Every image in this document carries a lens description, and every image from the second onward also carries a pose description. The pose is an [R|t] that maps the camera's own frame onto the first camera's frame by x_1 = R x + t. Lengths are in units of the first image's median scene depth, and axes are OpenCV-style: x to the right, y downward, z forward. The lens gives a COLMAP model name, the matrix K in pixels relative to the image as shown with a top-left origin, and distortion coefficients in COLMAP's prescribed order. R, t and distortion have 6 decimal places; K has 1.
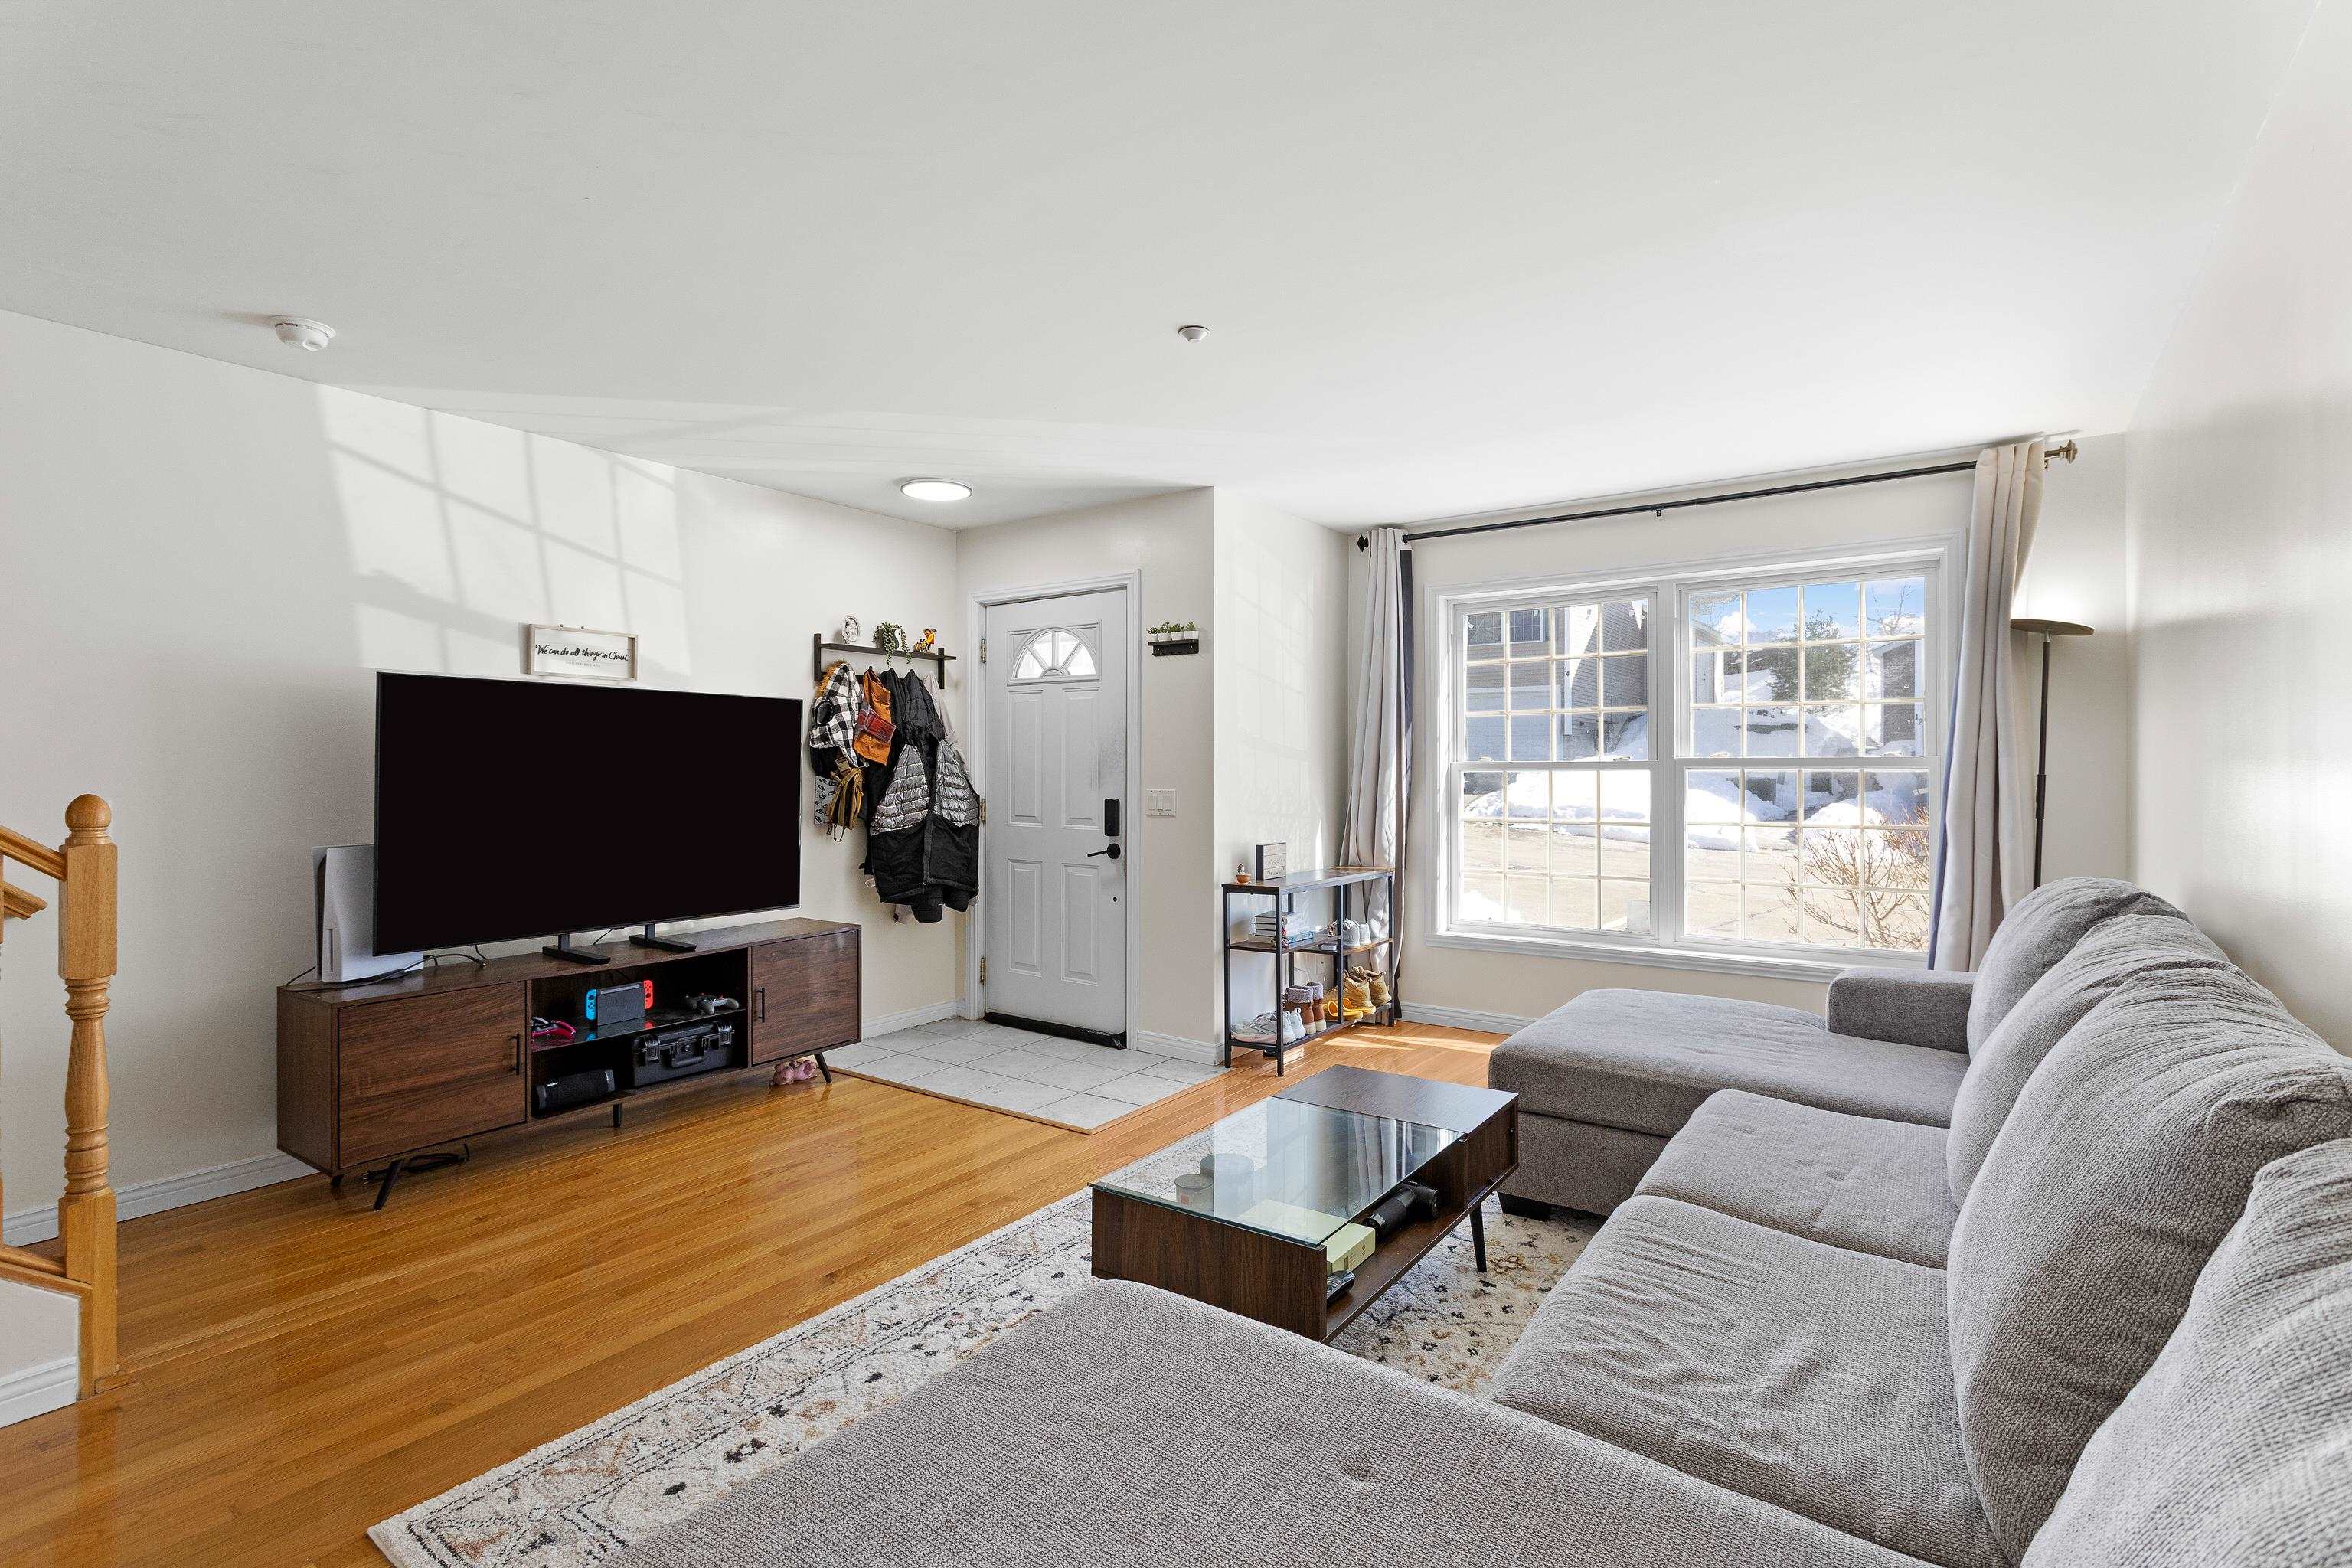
lens RADIAL K [[1109.1, 0, 1200.0], [0, 1109.1, 770.9], [0, 0, 1]] dist [0.000620, 0.000266]
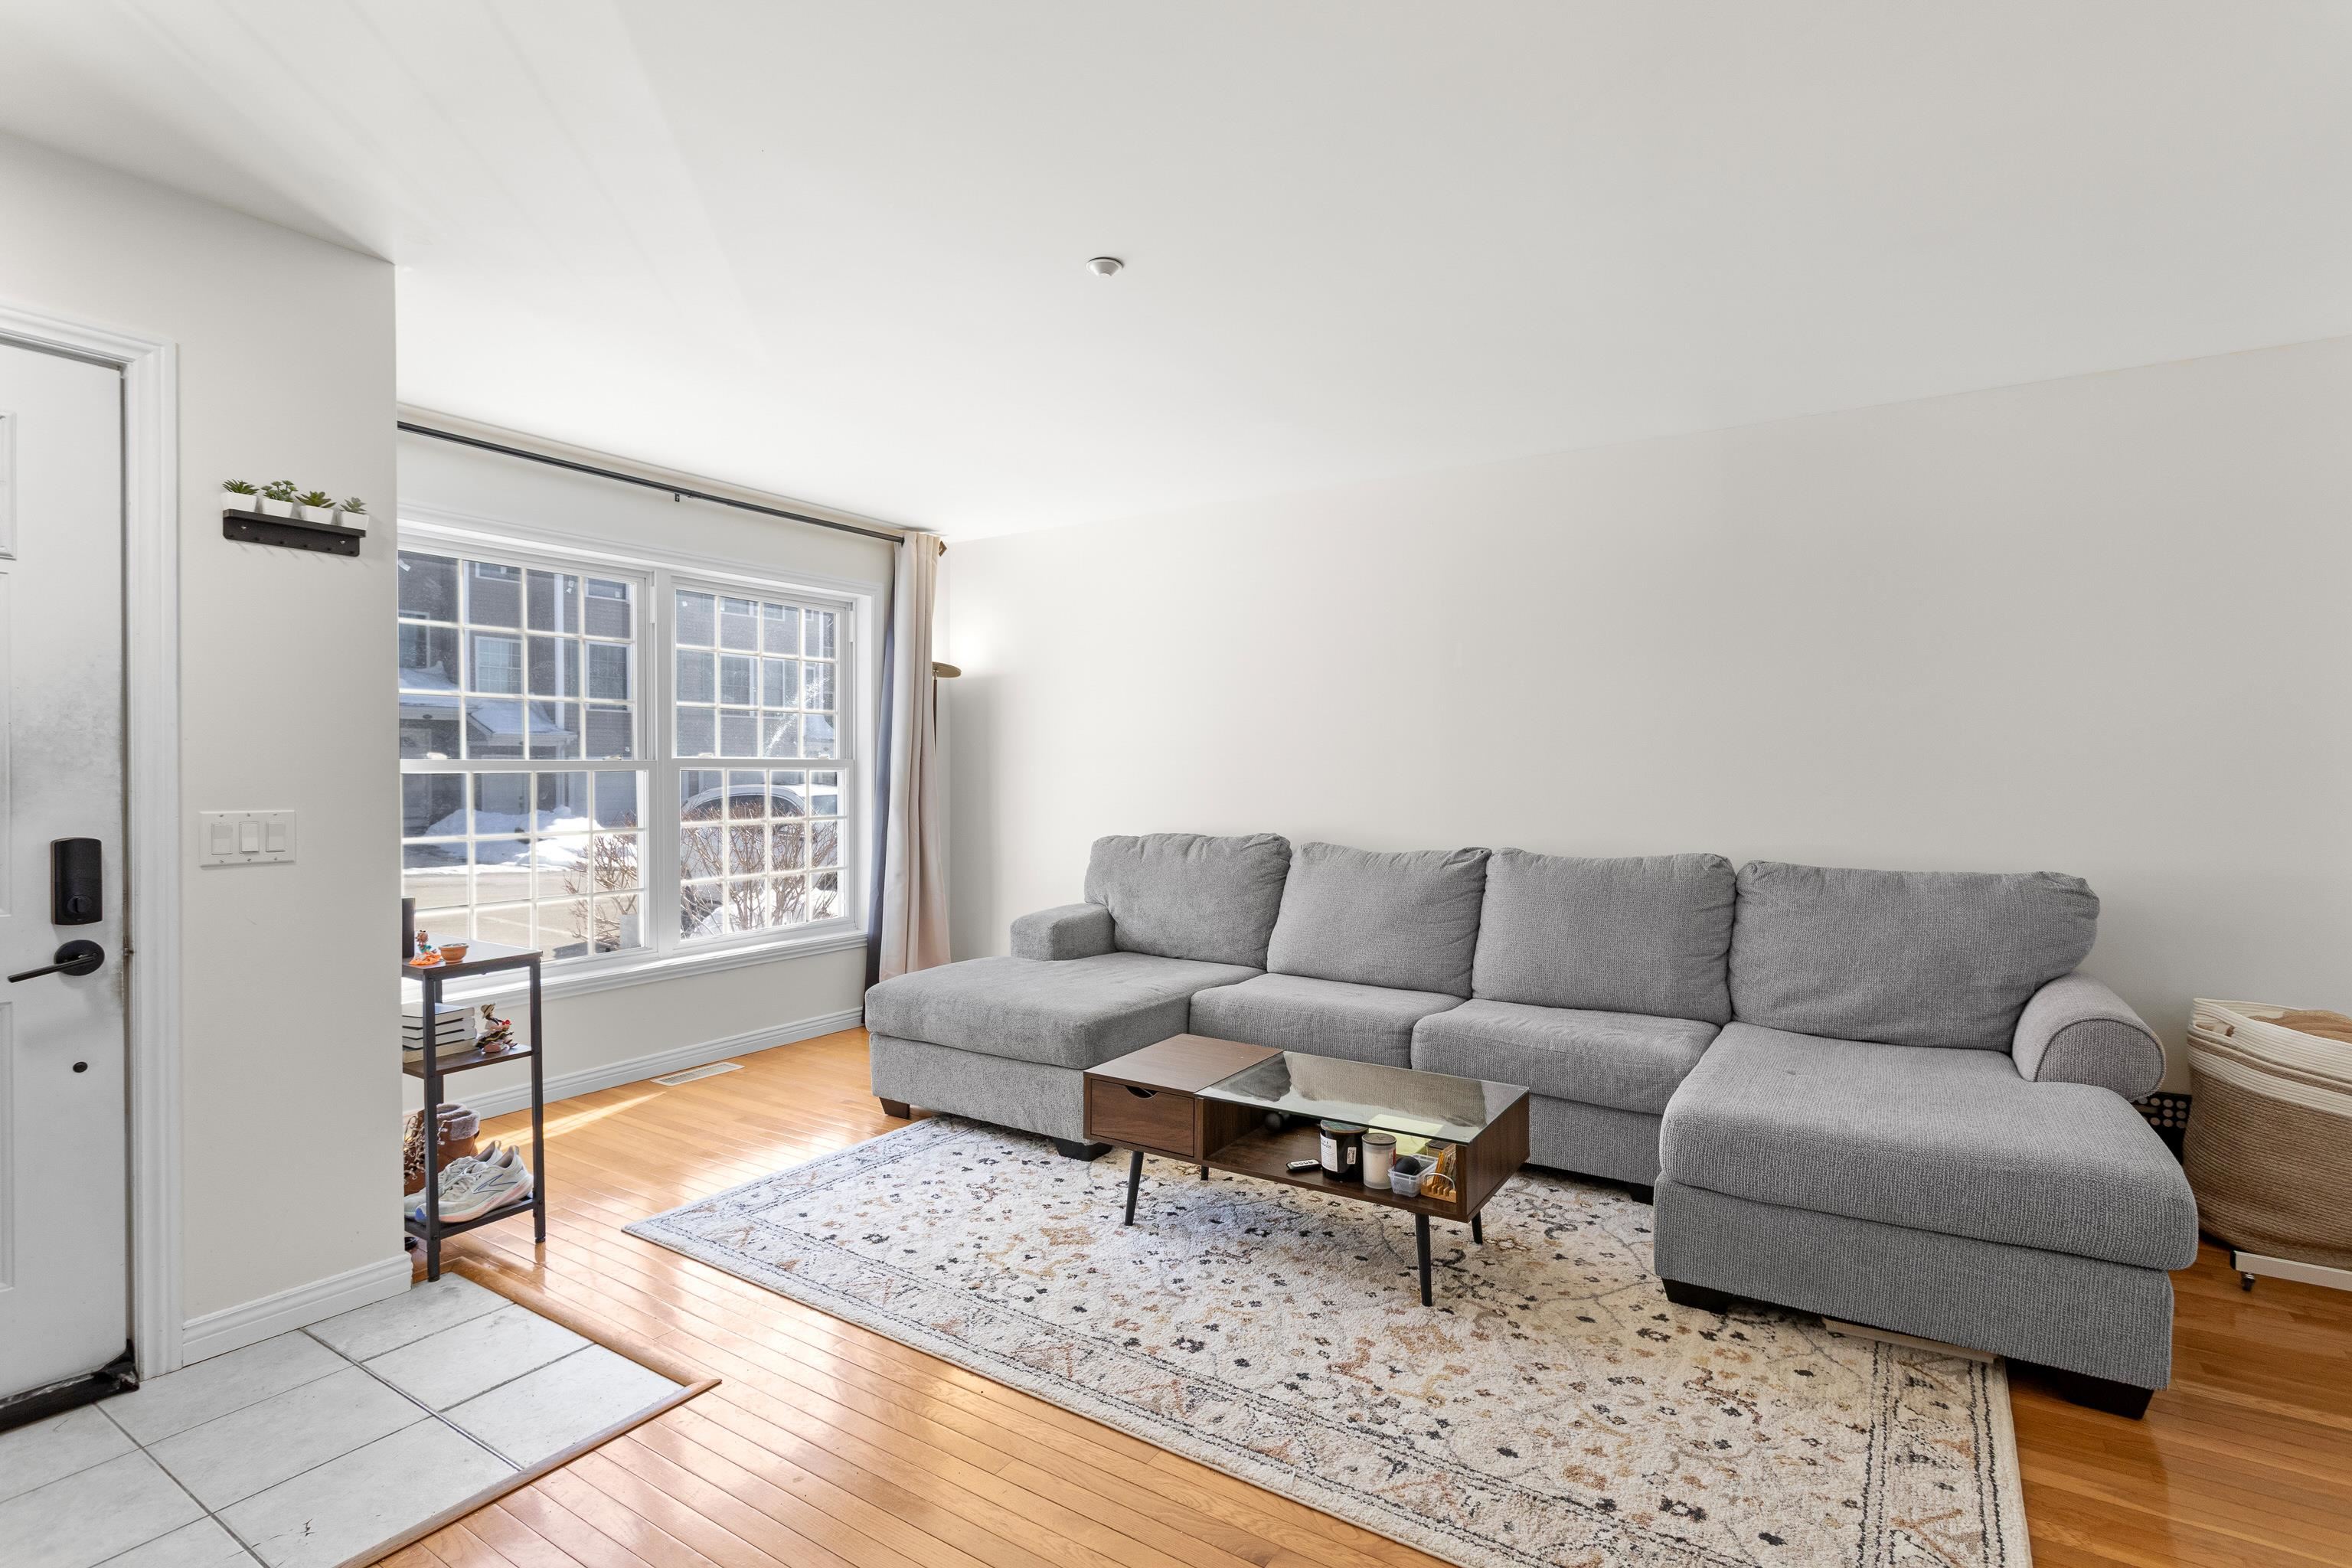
lens RADIAL K [[1130.4, 0, 1155.1], [0, 1130.4, 775.4], [0, 0, 1]] dist [0.002985, 0.001059]
pose [[-0.036763, -0.007305, 0.999297, -0.564864], [0.000083, 0.999973, 0.007313, -0.002967], [-0.999324, 0.000352, -0.036761, 0.624323]]
